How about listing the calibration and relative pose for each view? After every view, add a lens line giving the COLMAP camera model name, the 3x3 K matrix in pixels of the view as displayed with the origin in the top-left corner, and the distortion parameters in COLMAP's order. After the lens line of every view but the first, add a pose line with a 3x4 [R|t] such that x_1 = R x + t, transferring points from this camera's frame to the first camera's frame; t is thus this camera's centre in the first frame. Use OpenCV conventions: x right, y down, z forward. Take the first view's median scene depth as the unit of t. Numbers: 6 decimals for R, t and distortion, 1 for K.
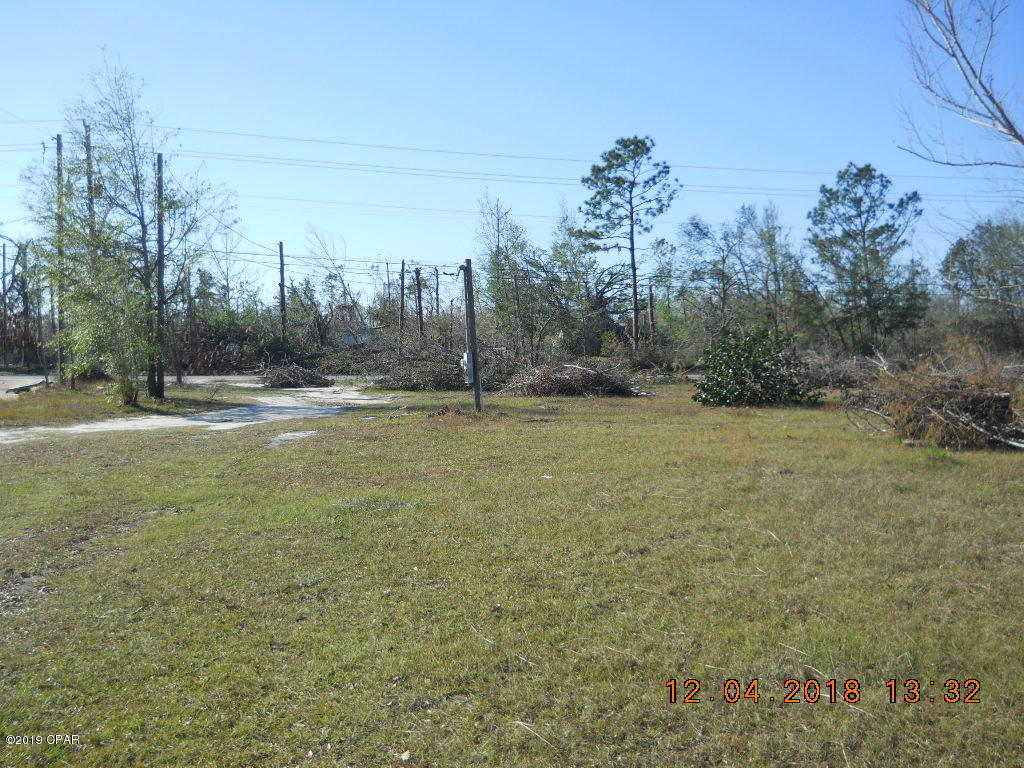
lens RADIAL K [[1301.3, 0, 512.0], [0, 1301.3, 384.0], [0, 0, 1]] dist [-0.014406, -0.005563]
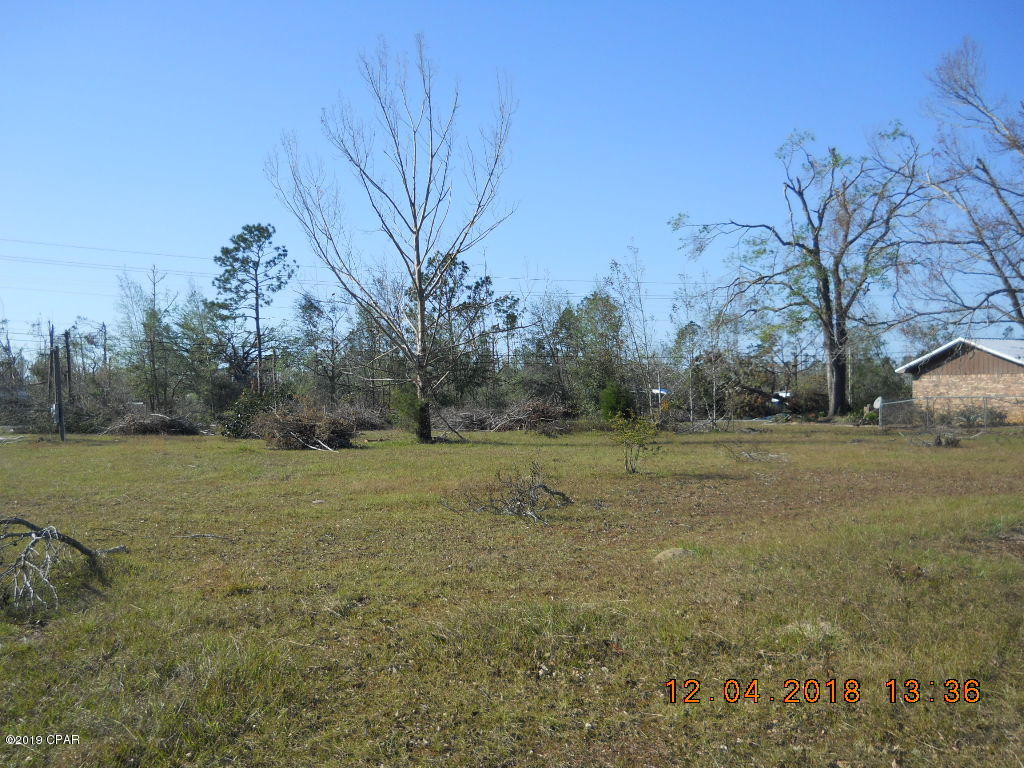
lens RADIAL K [[1301.3, 0, 512.0], [0, 1301.3, 384.0], [0, 0, 1]] dist [-0.014406, -0.005563]
pose [[0.971356, 0.004763, 0.237580, 0.037784], [0.005513, 0.999078, -0.042568, 0.006710], [-0.237564, 0.042658, 0.970435, -0.195270]]
